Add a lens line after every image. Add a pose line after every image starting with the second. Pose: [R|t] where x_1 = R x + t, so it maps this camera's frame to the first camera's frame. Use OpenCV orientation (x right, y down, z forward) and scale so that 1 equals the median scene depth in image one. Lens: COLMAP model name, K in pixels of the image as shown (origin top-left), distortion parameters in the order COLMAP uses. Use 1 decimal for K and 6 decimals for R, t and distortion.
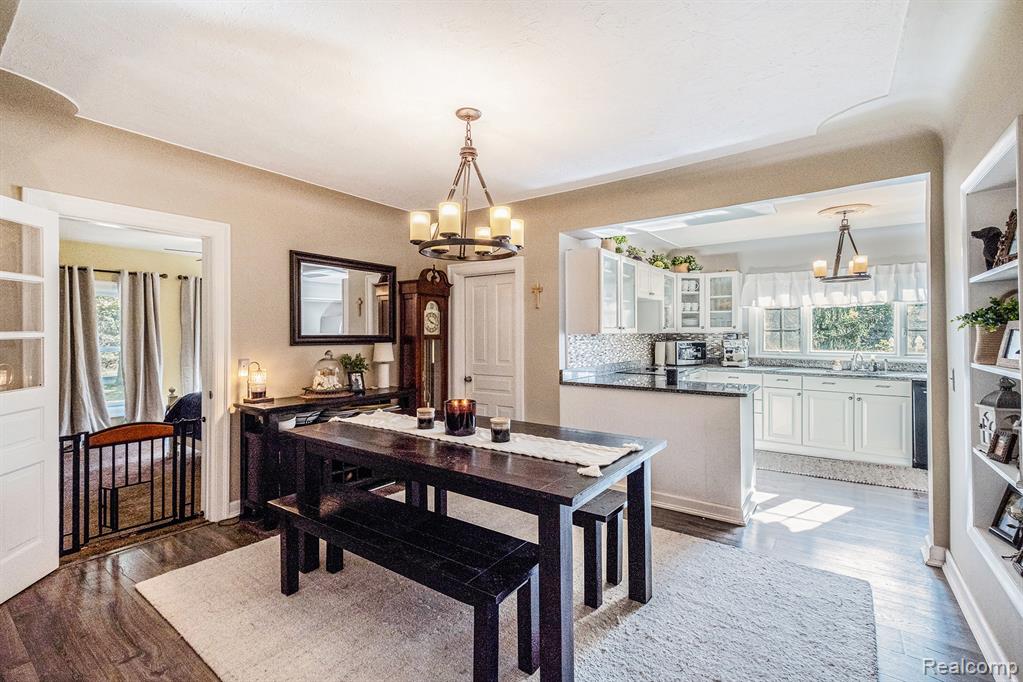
lens RADIAL K [[453.1, 0, 513.5], [0, 453.1, 323.4], [0, 0, 1]] dist [-0.012811, -0.000962]
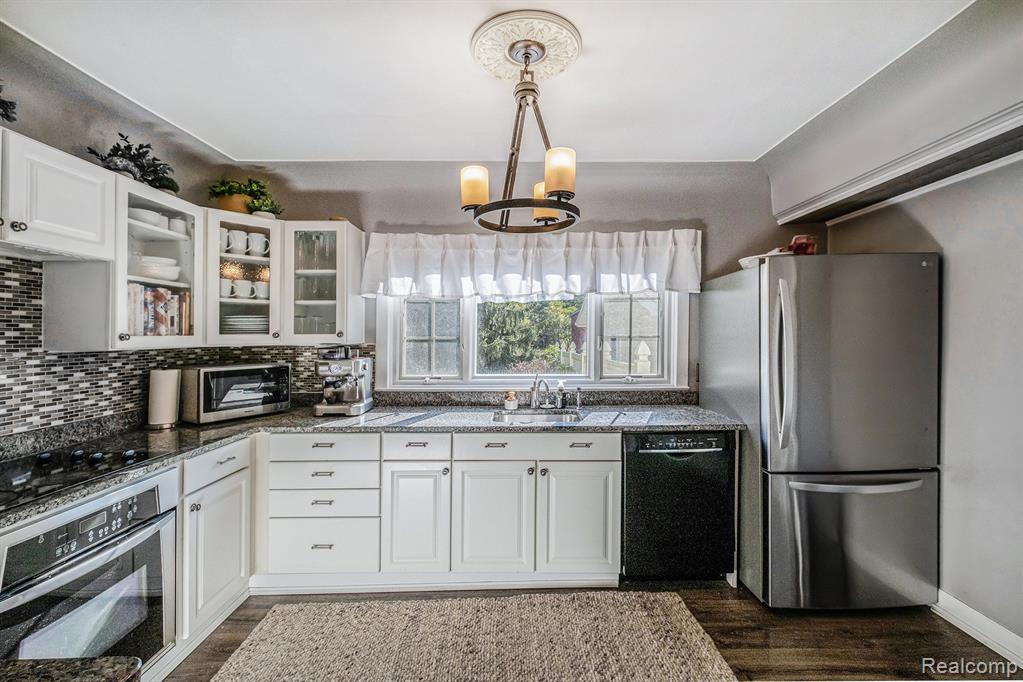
lens RADIAL K [[453.1, 0, 510.6], [0, 453.1, 338.4], [0, 0, 1]] dist [-0.012811, -0.000962]
pose [[0.818526, -0.004008, 0.574455, 0.356260], [-0.009673, 0.999738, 0.020759, 0.000627], [-0.574388, -0.022549, 0.818273, 0.487490]]
